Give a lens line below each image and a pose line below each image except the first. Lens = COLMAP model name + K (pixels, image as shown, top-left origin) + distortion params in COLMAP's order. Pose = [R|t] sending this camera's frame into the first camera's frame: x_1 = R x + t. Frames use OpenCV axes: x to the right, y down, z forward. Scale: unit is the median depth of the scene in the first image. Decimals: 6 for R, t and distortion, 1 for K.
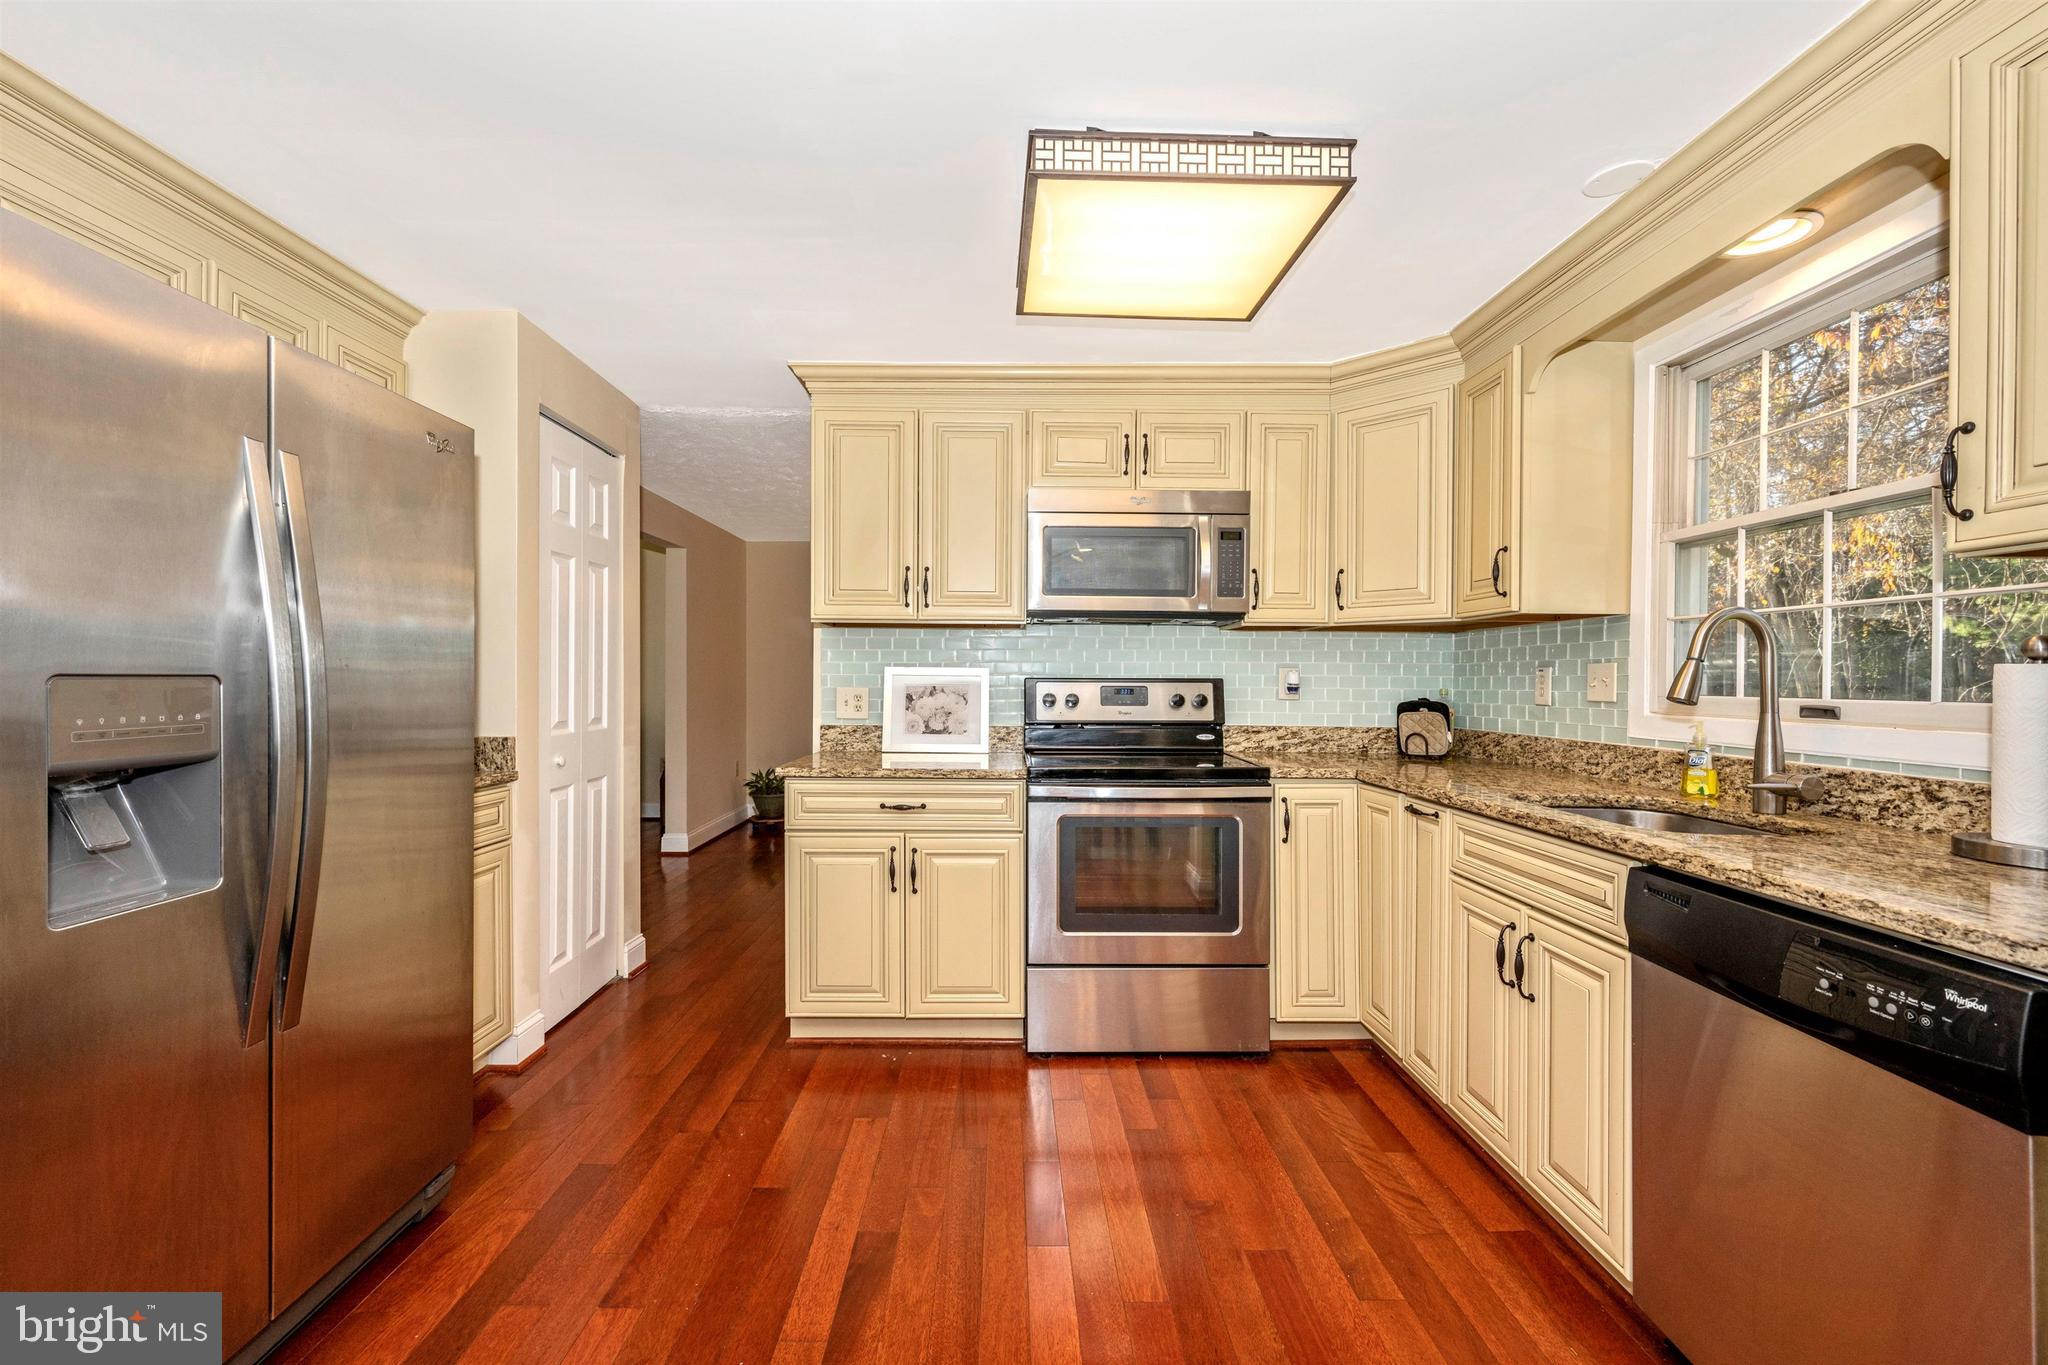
lens RADIAL K [[825.3, 0, 1007.9], [0, 825.3, 677.3], [0, 0, 1]] dist [0.001332, -0.000115]
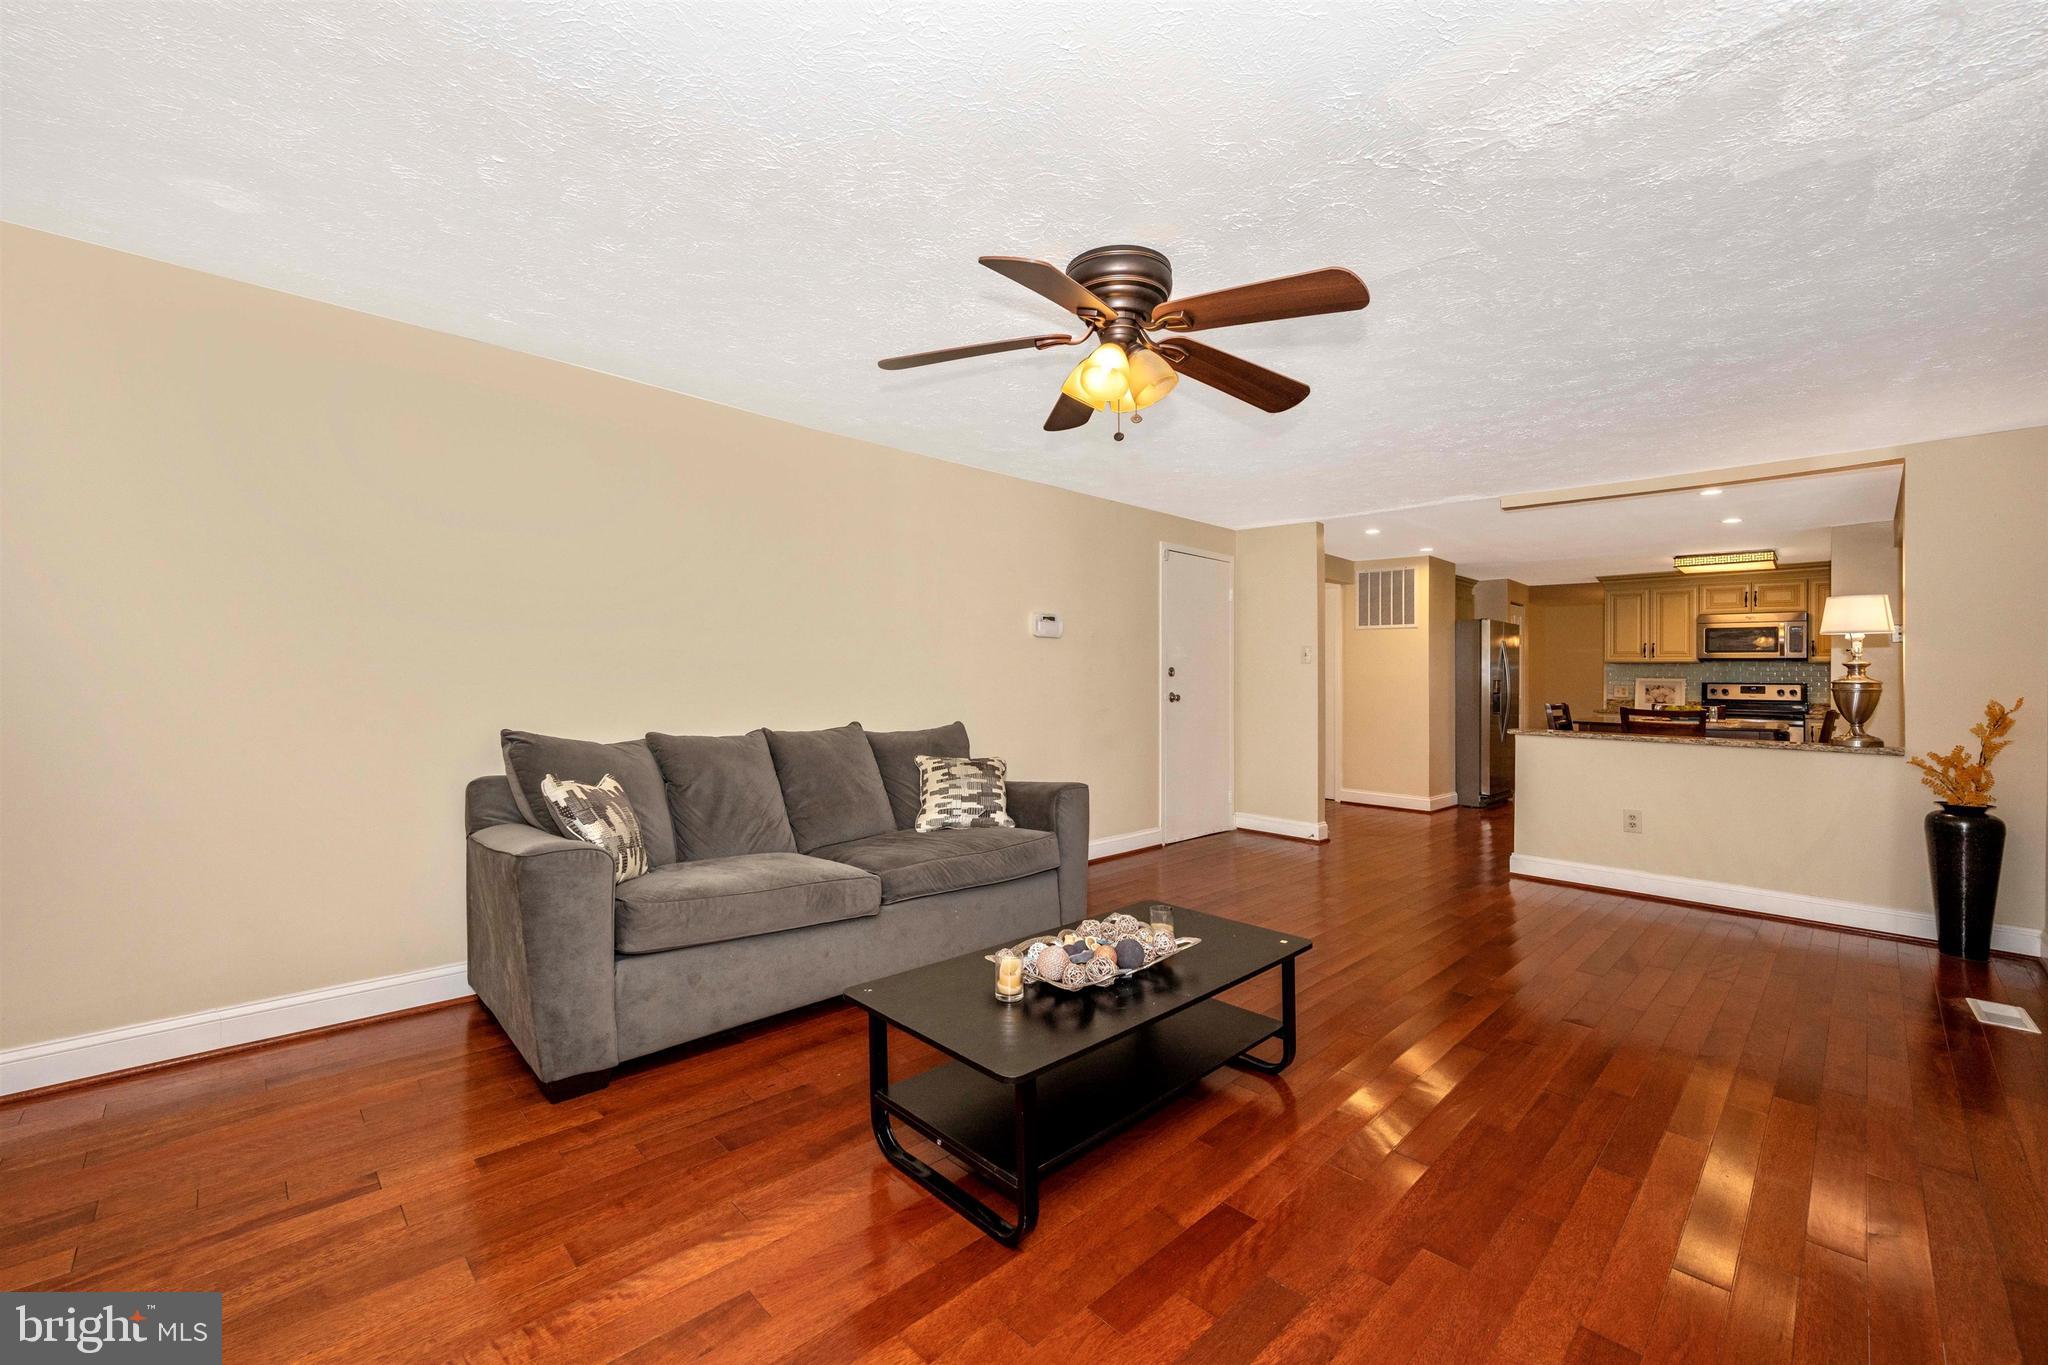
lens RADIAL K [[825.3, 0, 1013.1], [0, 825.3, 684.6], [0, 0, 1]] dist [0.001332, -0.000115]
pose [[0.686432, 0.007235, -0.727158, 0.471869], [-0.007475, 0.999968, 0.002894, 0.017530], [0.727156, 0.003449, 0.686464, -2.643723]]
